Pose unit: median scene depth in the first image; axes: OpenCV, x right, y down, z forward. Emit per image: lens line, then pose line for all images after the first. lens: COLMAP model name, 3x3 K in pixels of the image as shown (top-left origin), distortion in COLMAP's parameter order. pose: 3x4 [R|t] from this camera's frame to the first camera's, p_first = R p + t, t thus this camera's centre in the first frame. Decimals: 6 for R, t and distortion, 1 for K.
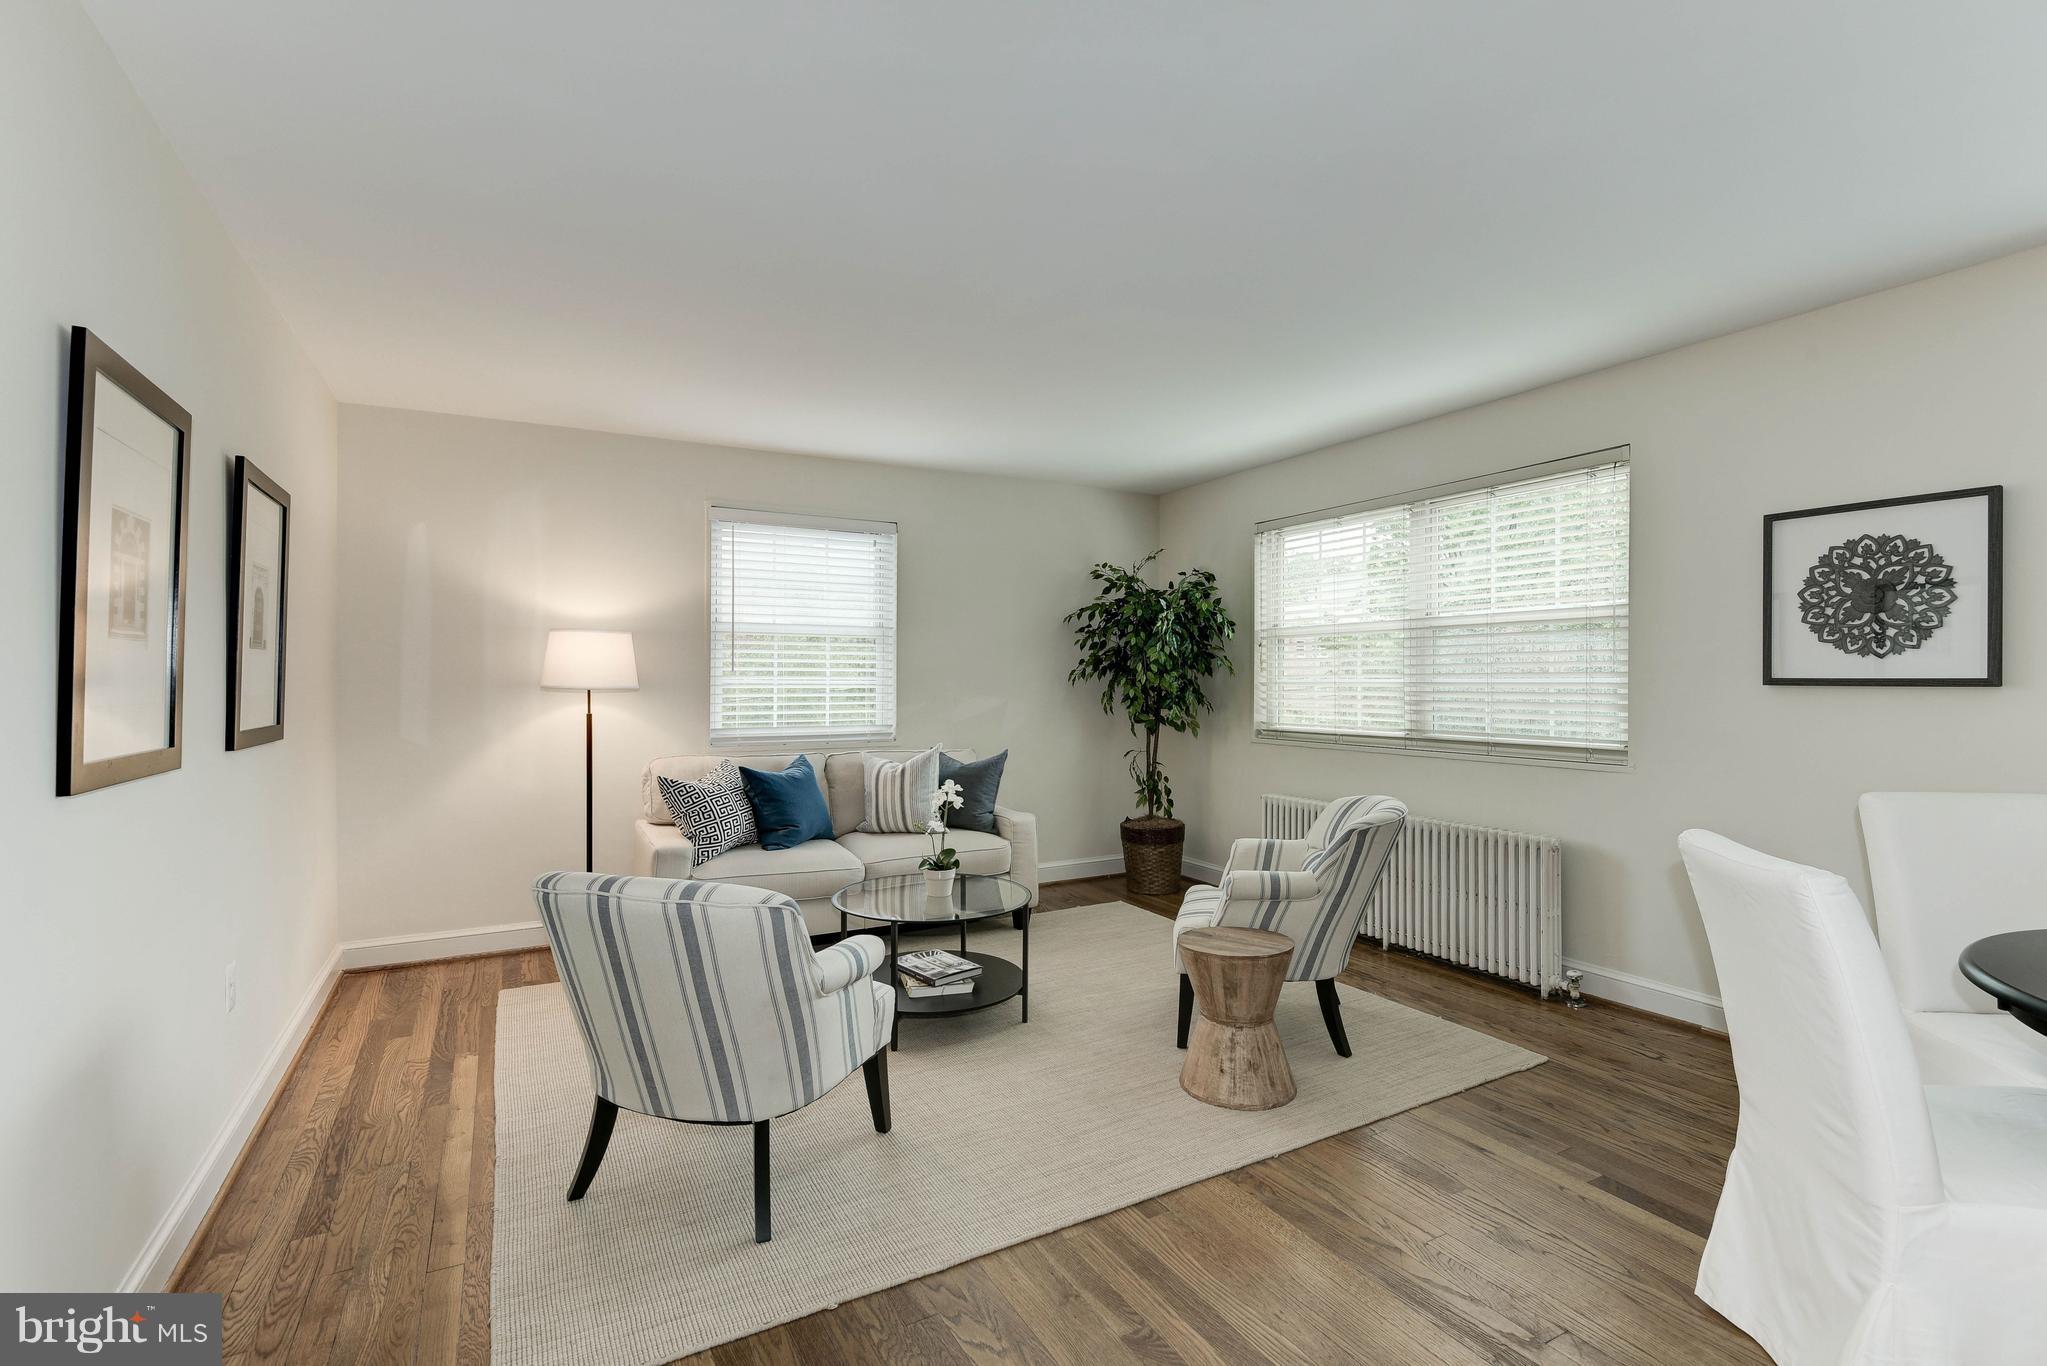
lens RADIAL K [[937.6, 0, 1021.7], [0, 937.6, 669.5], [0, 0, 1]] dist [0.003008, -0.004377]
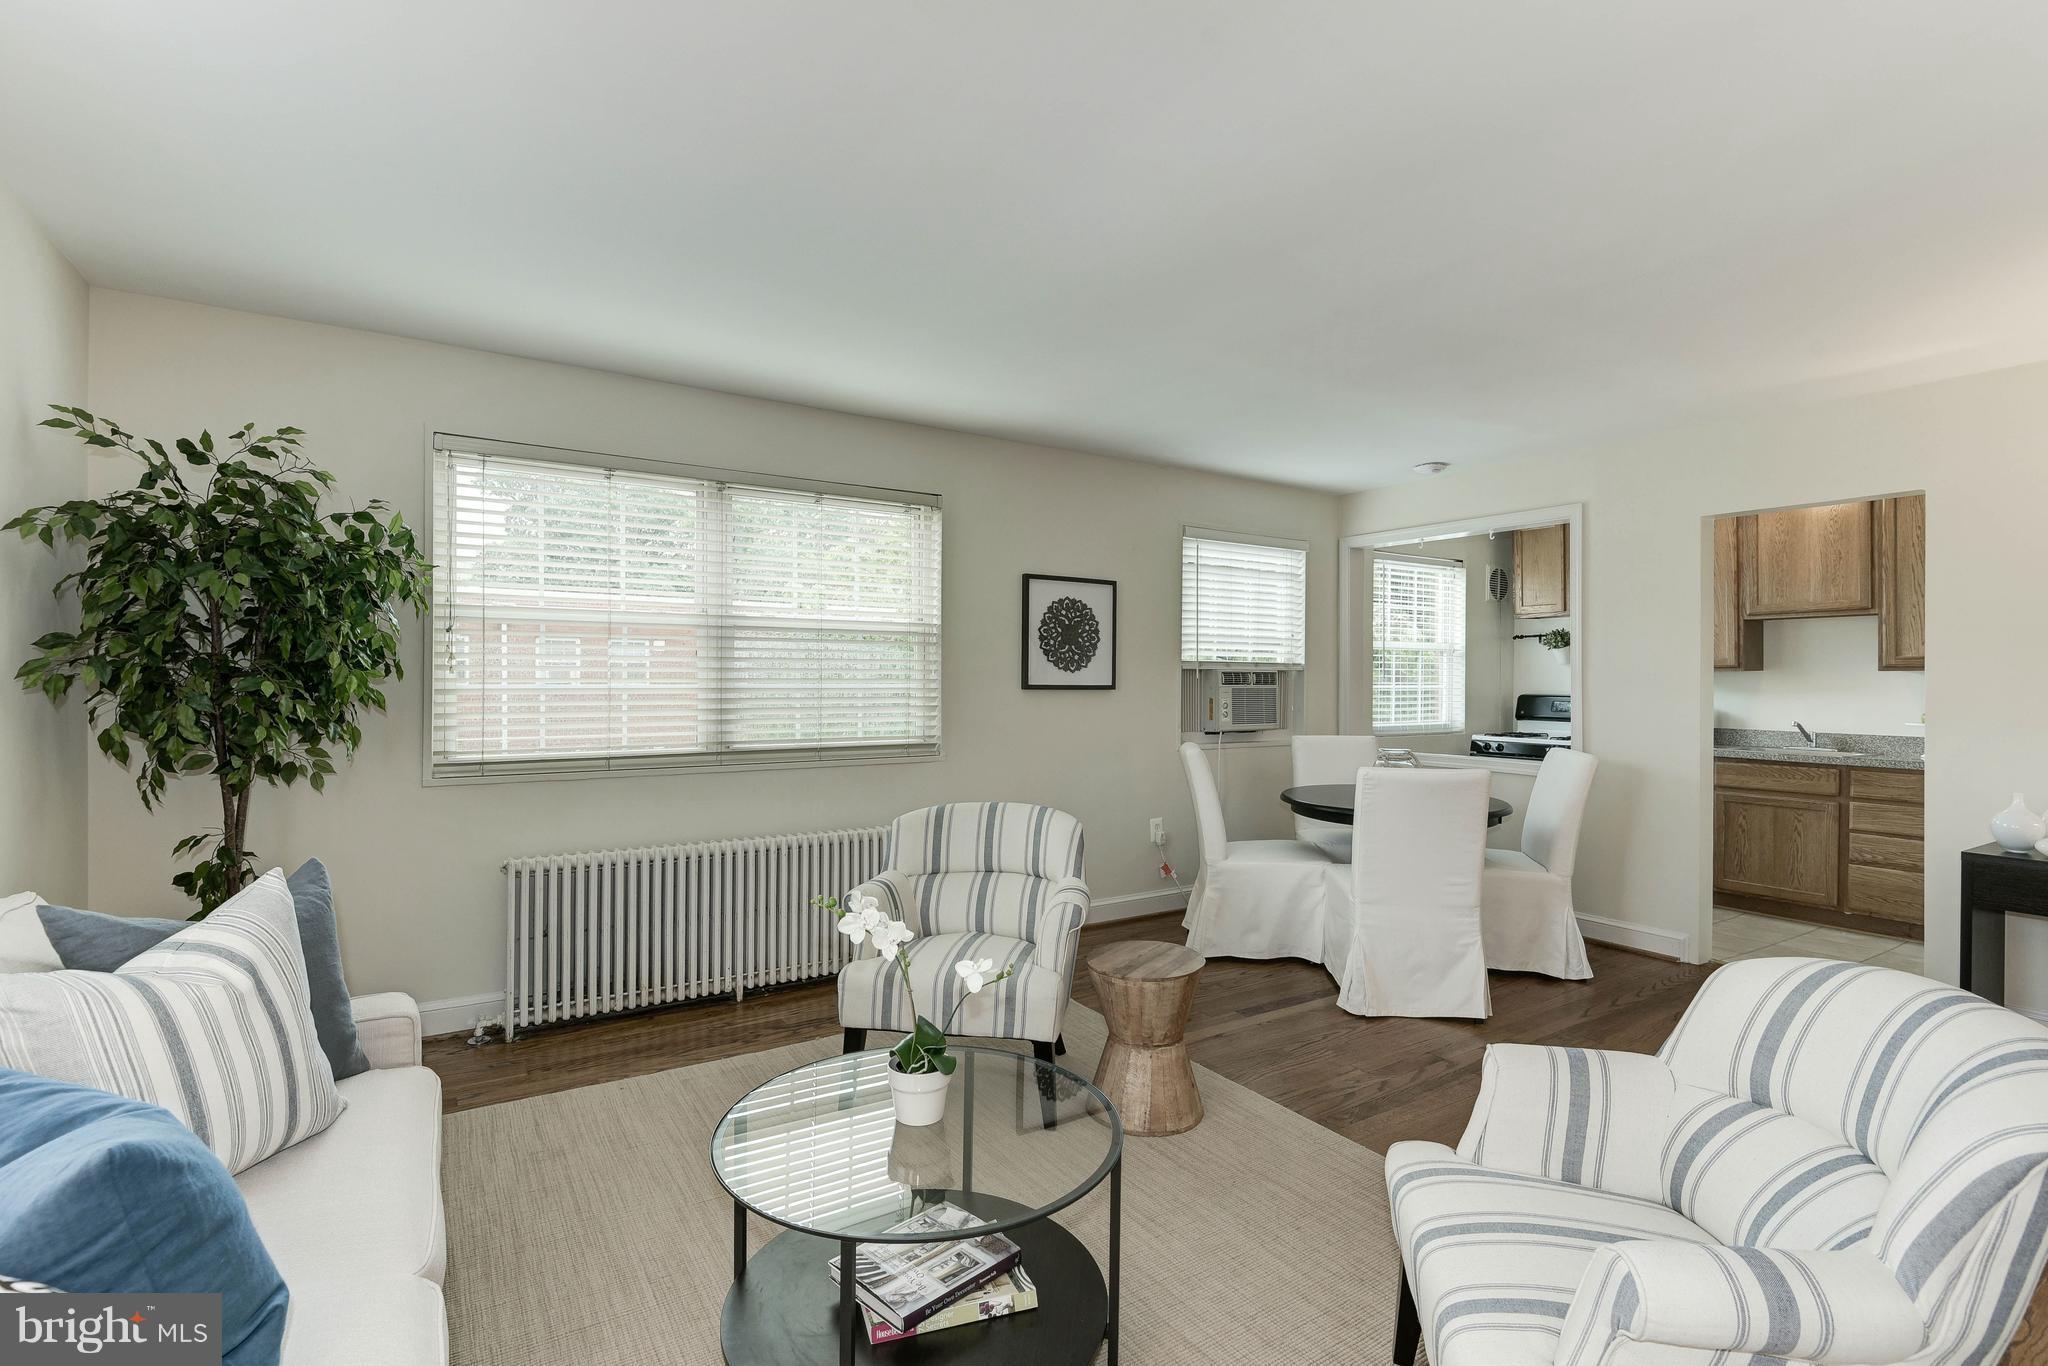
lens RADIAL K [[938.0, 0, 1029.9], [0, 938.0, 687.7], [0, 0, 1]] dist [0.003008, -0.004377]
pose [[-0.070691, -0.003748, 0.997491, -0.599732], [-0.013787, 0.999901, 0.002780, 0.008455], [-0.997403, -0.013556, -0.070736, 0.987706]]
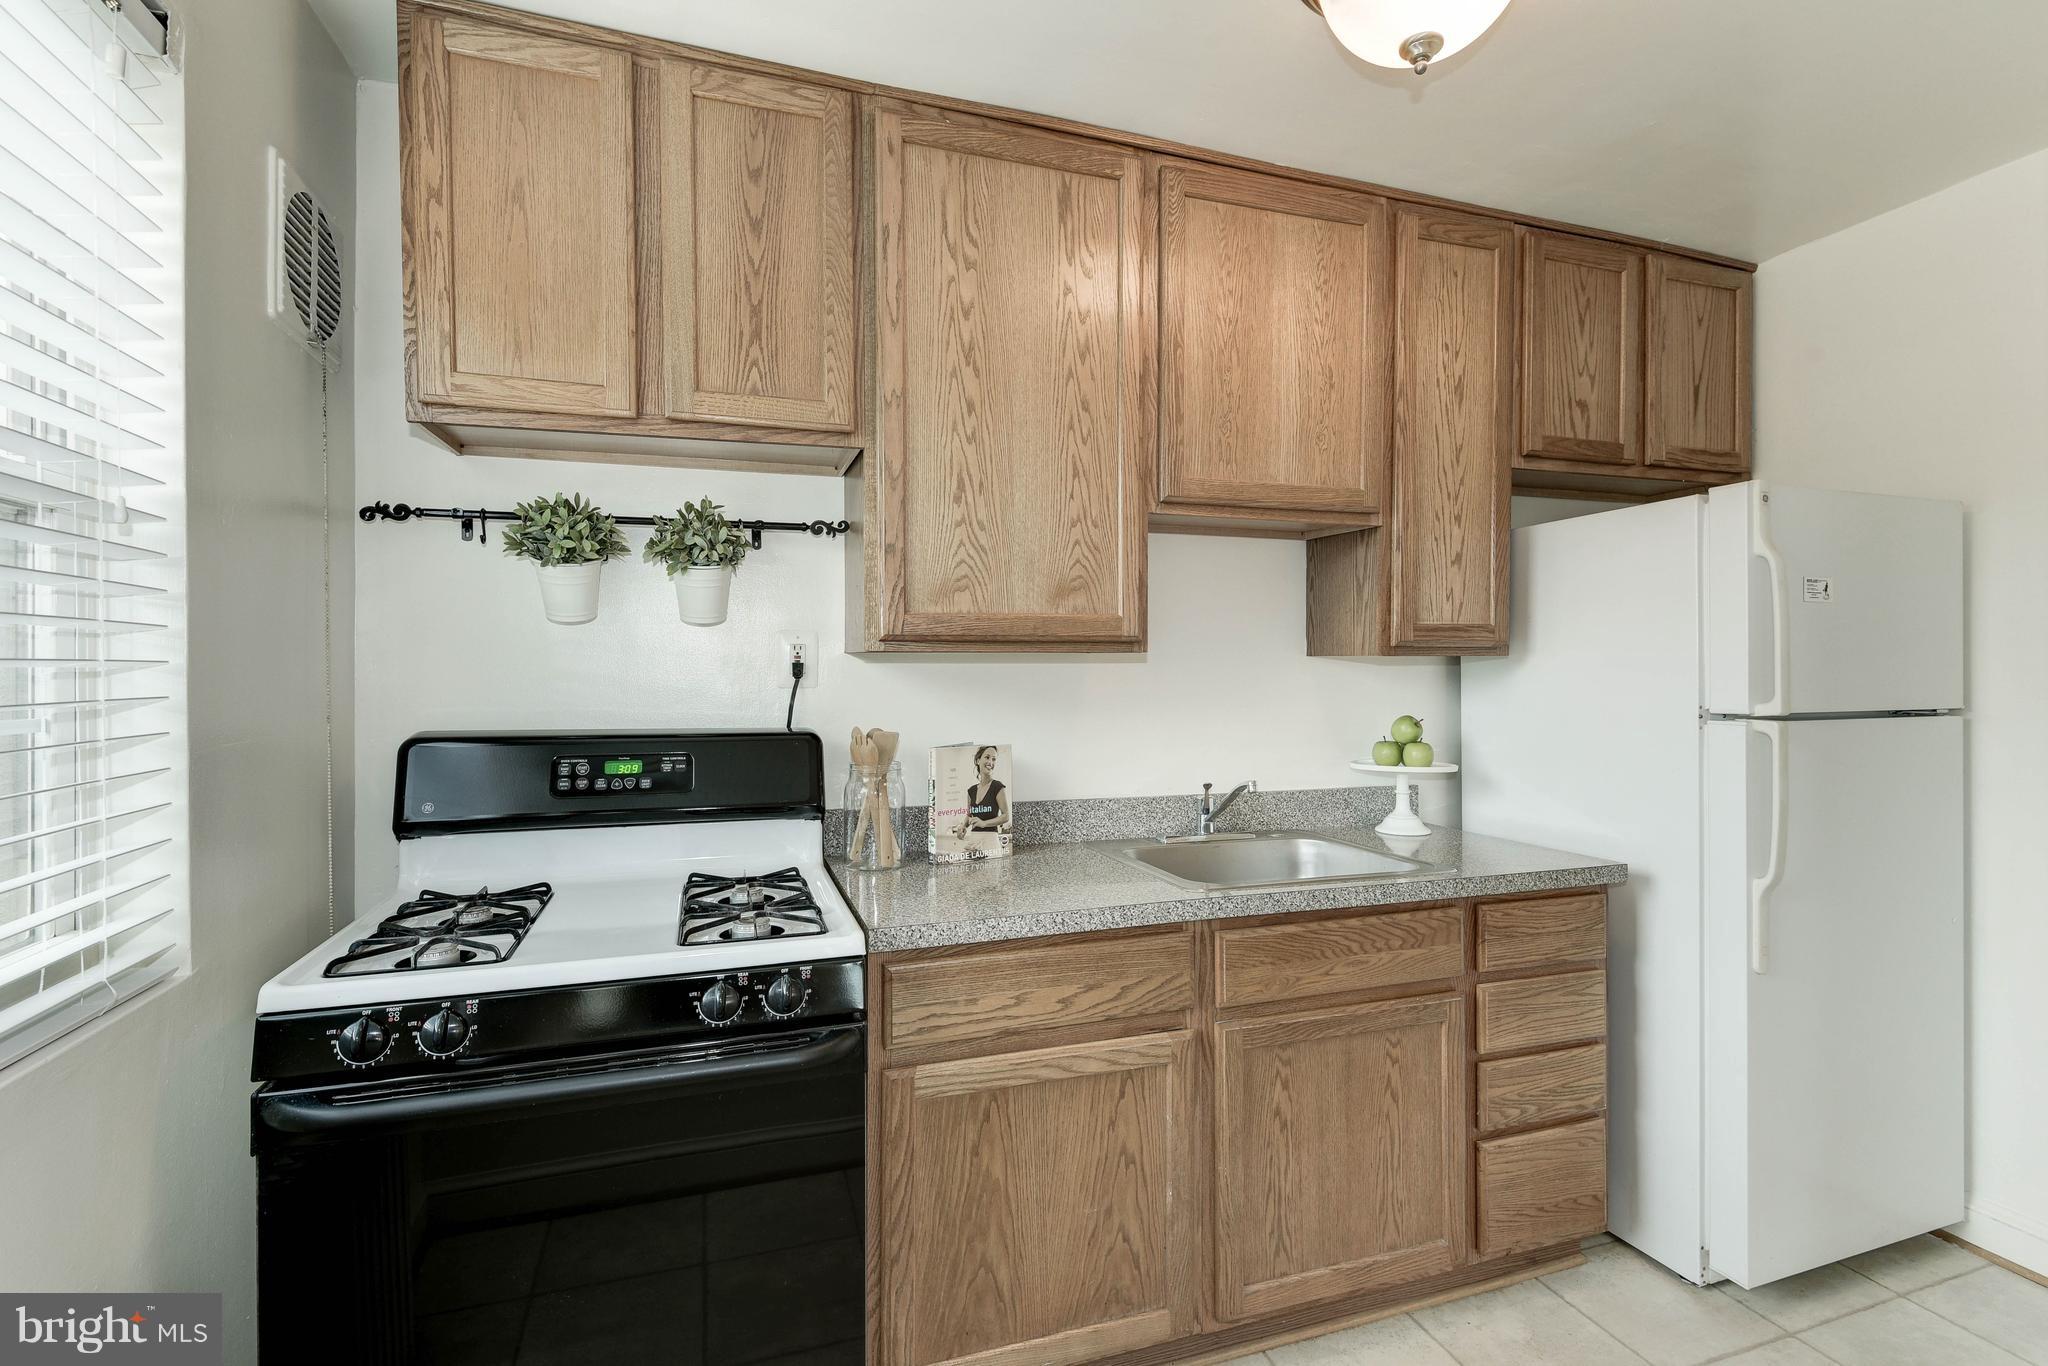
lens RADIAL K [[938.0, 0, 1026.3], [0, 938.0, 674.6], [0, 0, 1]] dist [0.003008, -0.004377]
pose [[-0.983993, 0.003799, 0.178168, 0.865975], [0.002511, 0.999969, -0.007455, -0.014360], [-0.178191, -0.006888, -0.983972, 0.260523]]
